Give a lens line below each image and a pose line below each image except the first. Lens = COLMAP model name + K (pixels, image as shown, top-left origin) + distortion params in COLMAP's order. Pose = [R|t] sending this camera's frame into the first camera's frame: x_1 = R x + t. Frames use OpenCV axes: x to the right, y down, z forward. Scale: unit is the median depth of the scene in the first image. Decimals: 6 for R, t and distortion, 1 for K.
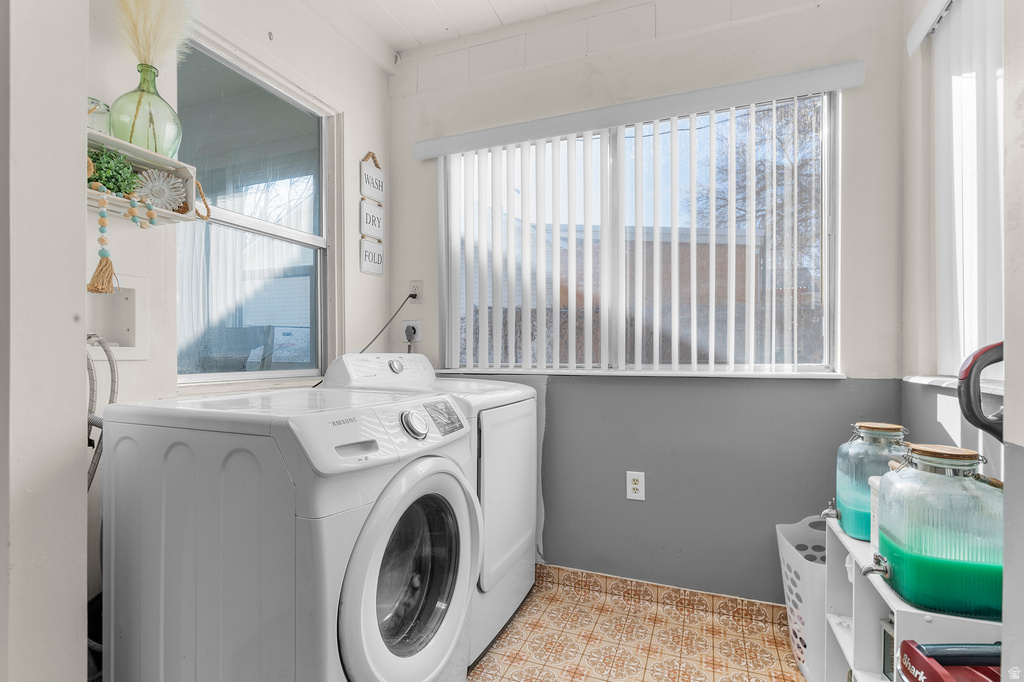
lens RADIAL K [[500.7, 0, 509.8], [0, 500.7, 352.3], [0, 0, 1]] dist [-0.003146, -0.000152]
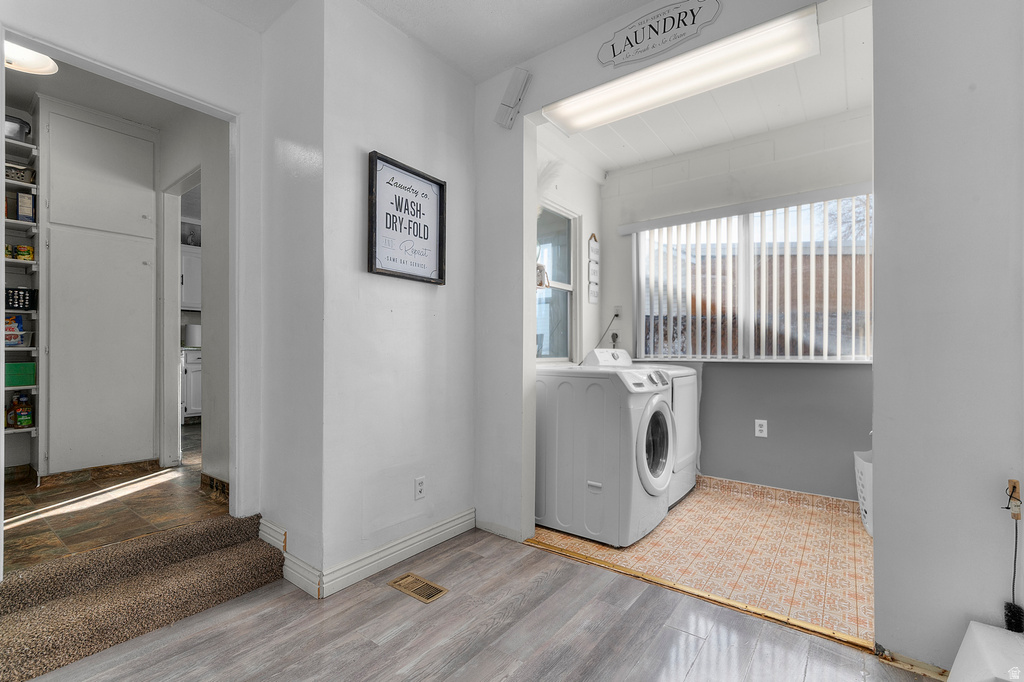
lens RADIAL K [[450.8, 0, 515.8], [0, 450.8, 349.3], [0, 0, 1]] dist [0.001857, 0.000144]
pose [[0.967871, 0.001408, -0.251444, -0.155544], [-0.002740, 0.999984, -0.004948, 0.012202], [0.251433, 0.005477, 0.967859, -0.634507]]
